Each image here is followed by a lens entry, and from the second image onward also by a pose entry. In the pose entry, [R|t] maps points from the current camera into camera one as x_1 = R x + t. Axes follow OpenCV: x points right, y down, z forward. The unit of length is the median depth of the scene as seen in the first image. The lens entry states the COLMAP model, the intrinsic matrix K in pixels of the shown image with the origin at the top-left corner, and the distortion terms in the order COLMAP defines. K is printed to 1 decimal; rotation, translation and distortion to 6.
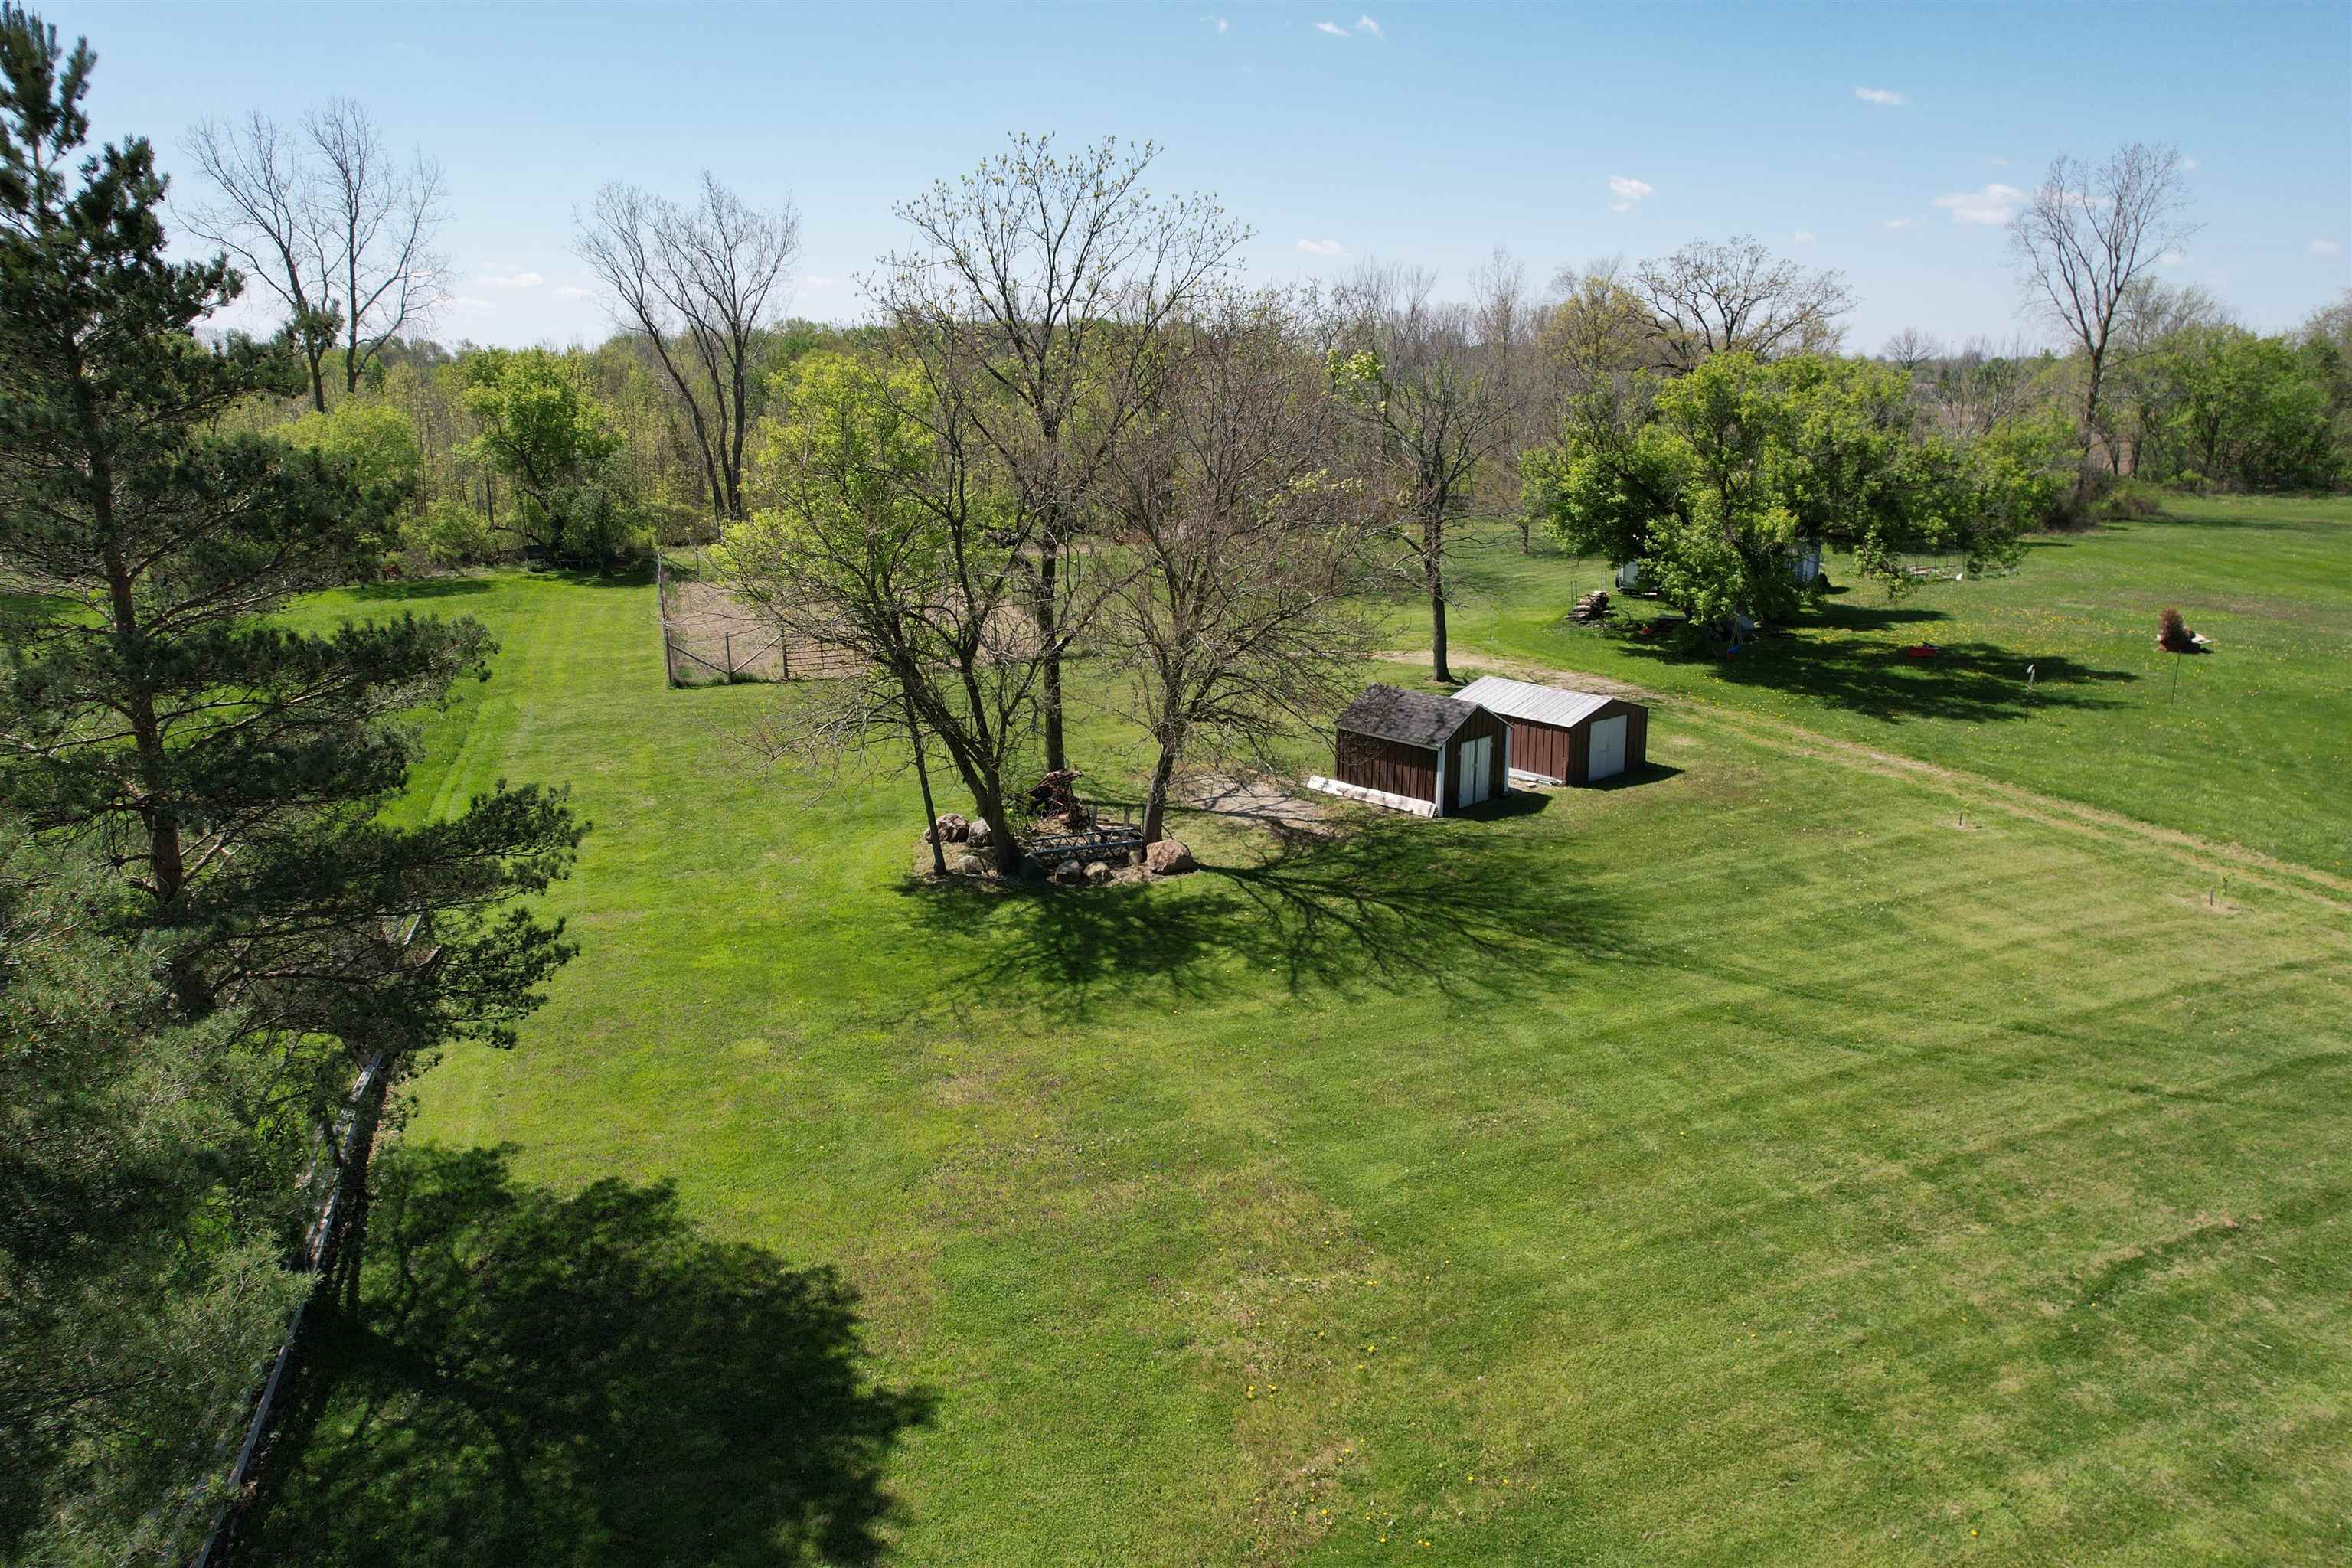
lens RADIAL K [[1492.7, 0, 1191.5], [0, 1492.7, 785.5], [0, 0, 1]] dist [-0.058716, 0.038464]
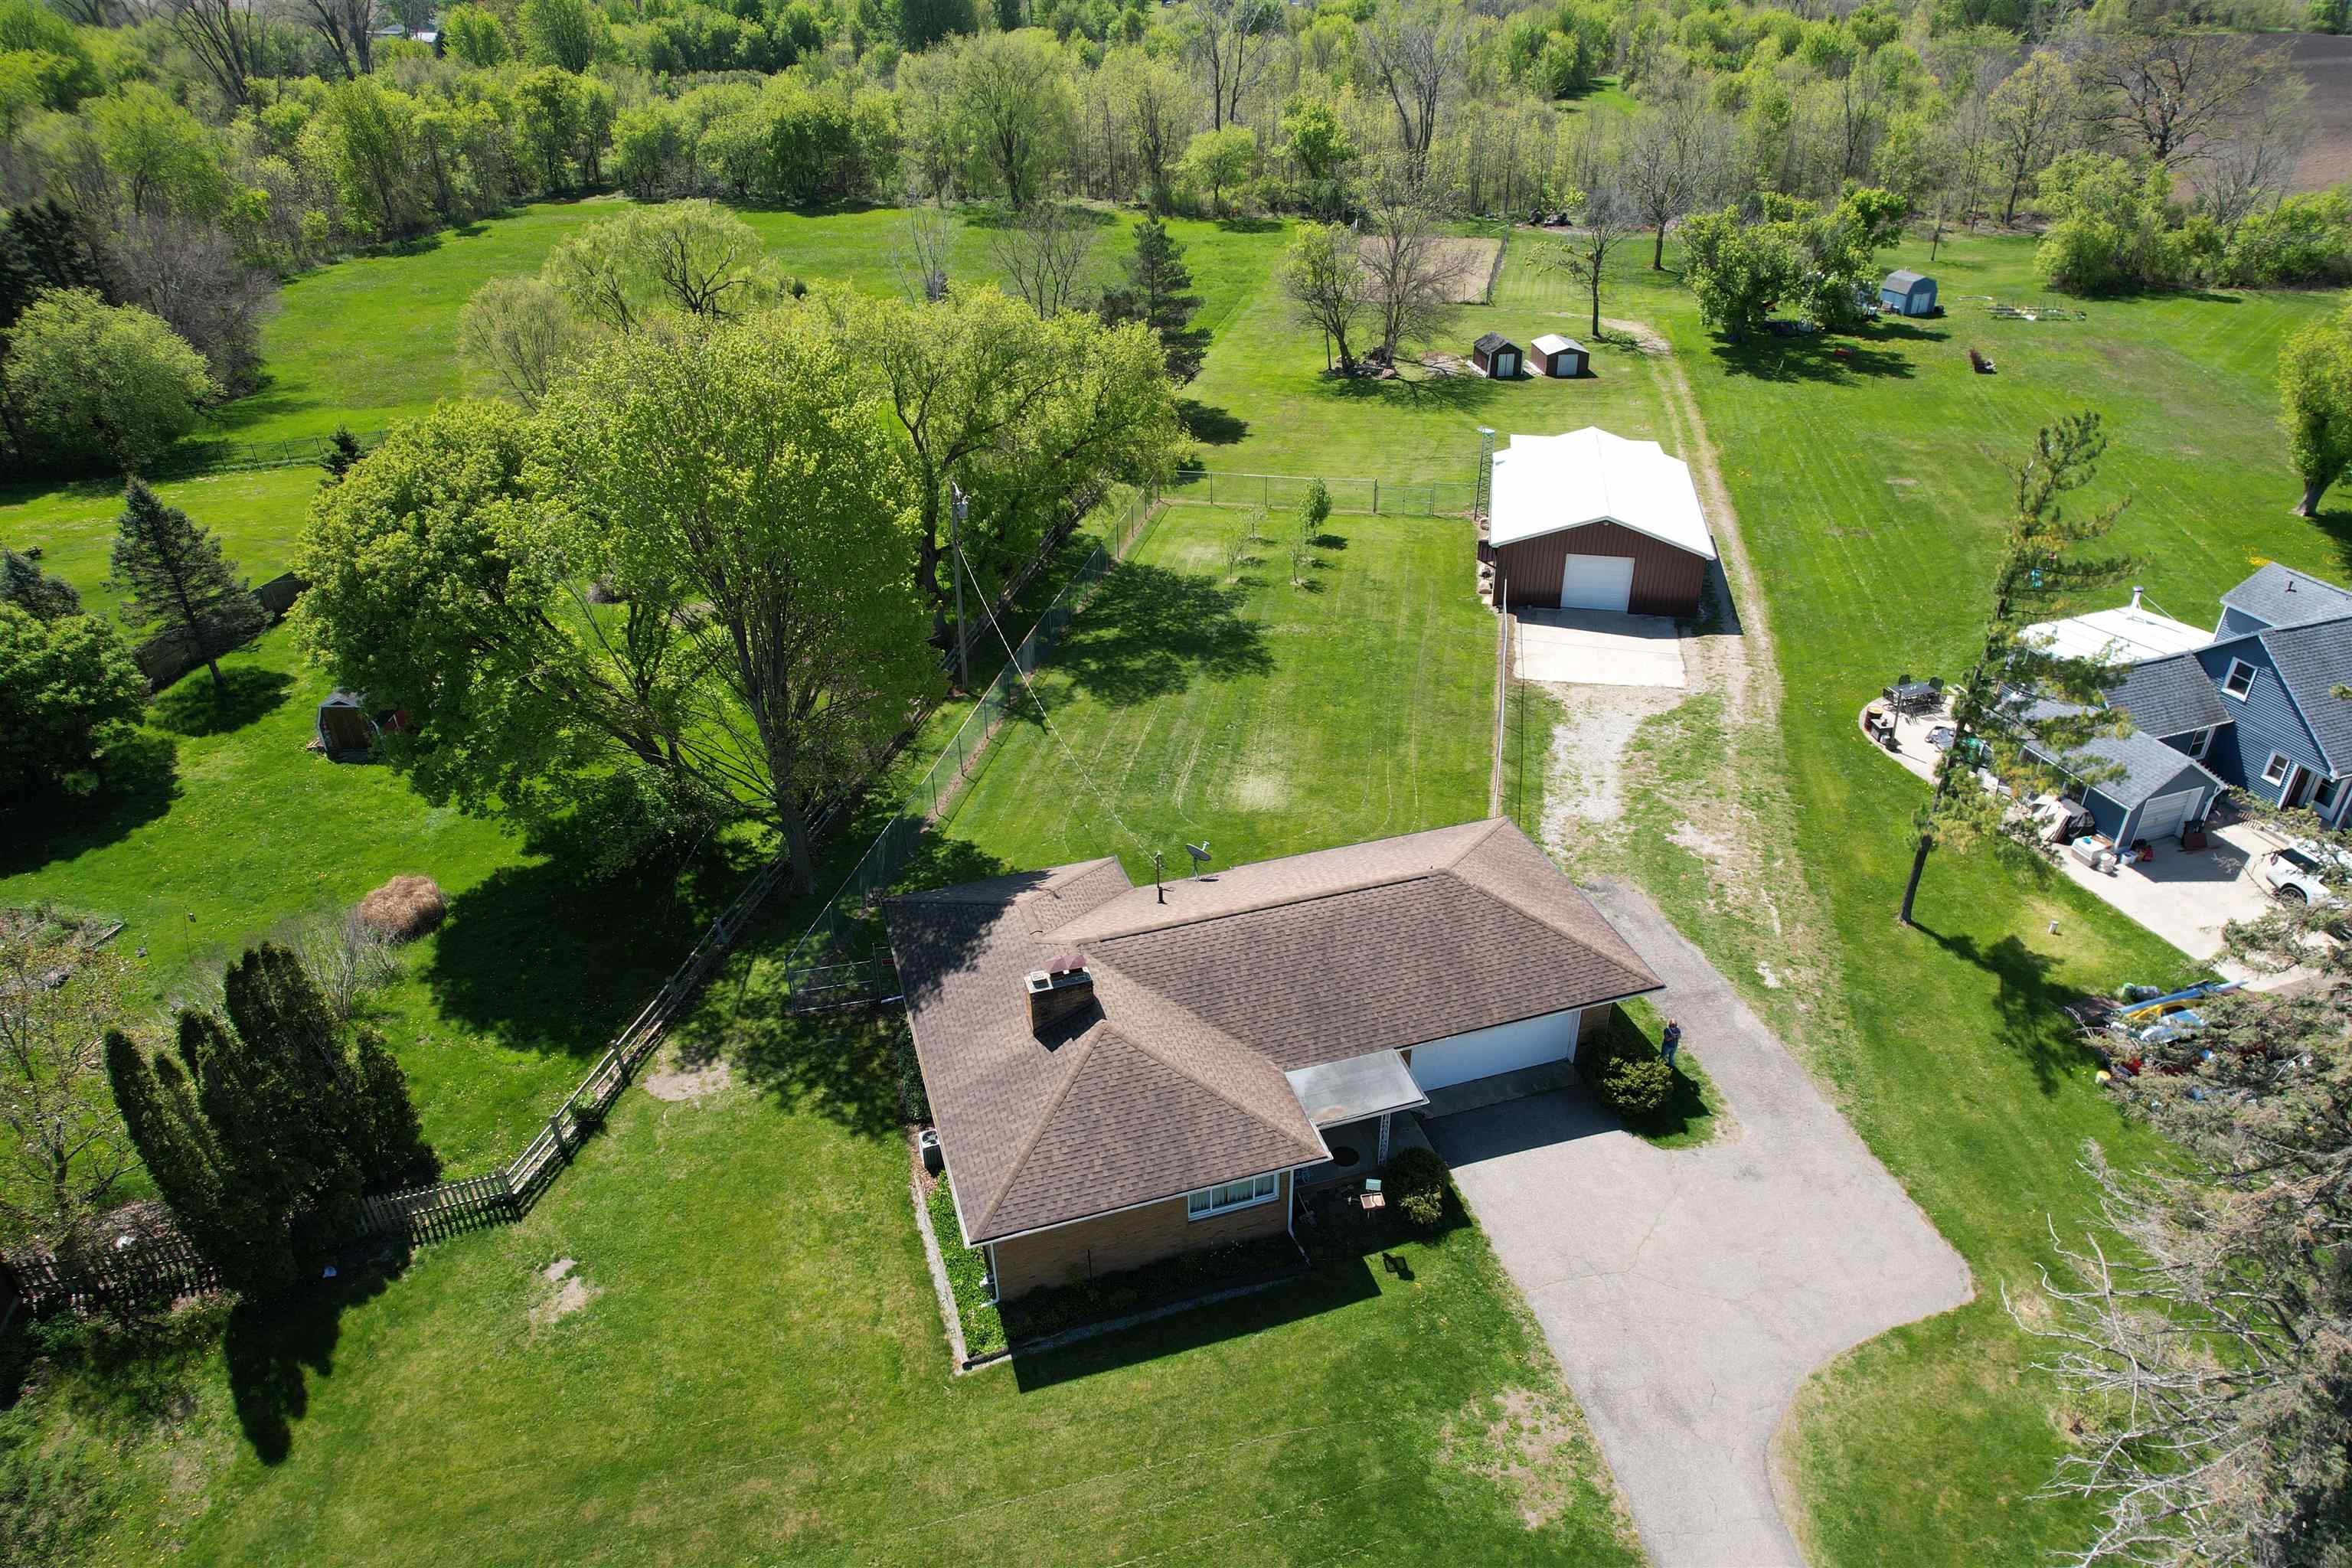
lens RADIAL K [[1492.7, 0, 1190.3], [0, 1492.7, 776.7], [0, 0, 1]] dist [-0.058716, 0.038464]
pose [[0.843998, 0.267154, -0.465076, 1.290826], [-0.134789, 0.944940, 0.298194, -0.030577], [0.519133, -0.188987, 0.833537, -2.036615]]
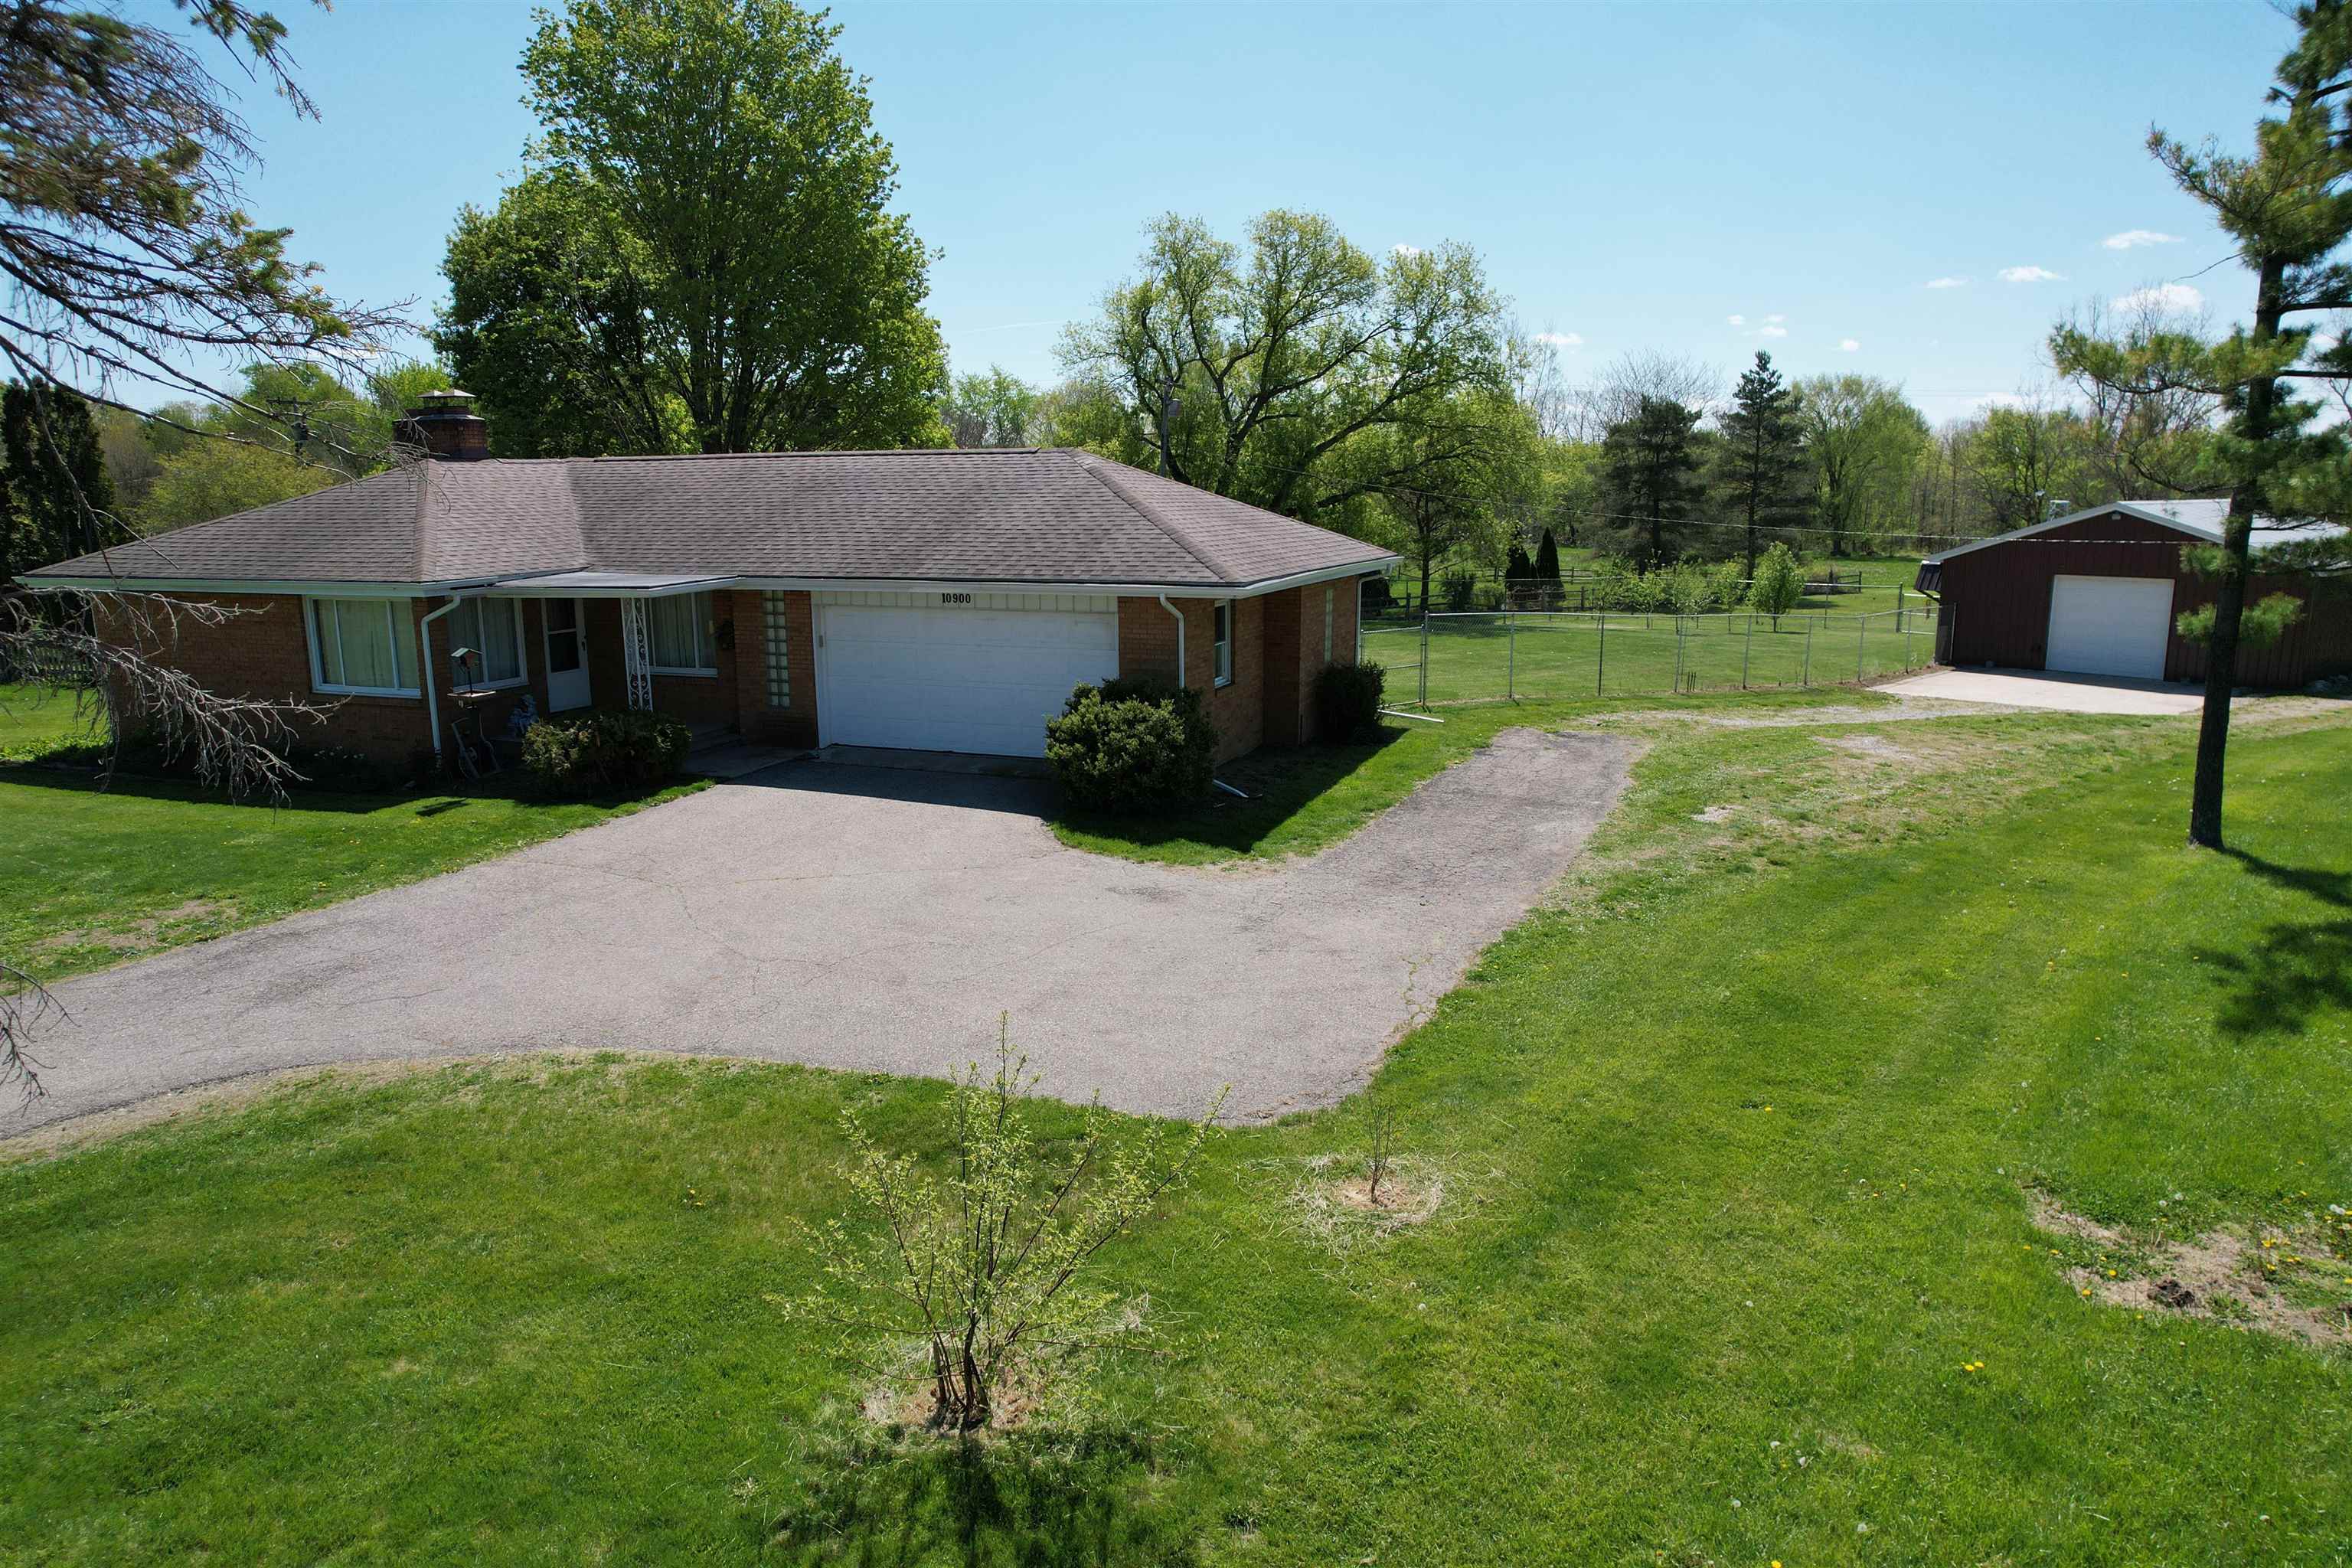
lens RADIAL K [[1492.7, 0, 1209.0], [0, 1492.7, 787.1], [0, 0, 1]] dist [-0.058716, 0.038464]
pose [[0.344492, 0.186674, -0.920043, 1.622950], [-0.246981, 0.963529, 0.103020, 0.423604], [0.905719, 0.191743, 0.378032, -1.142365]]
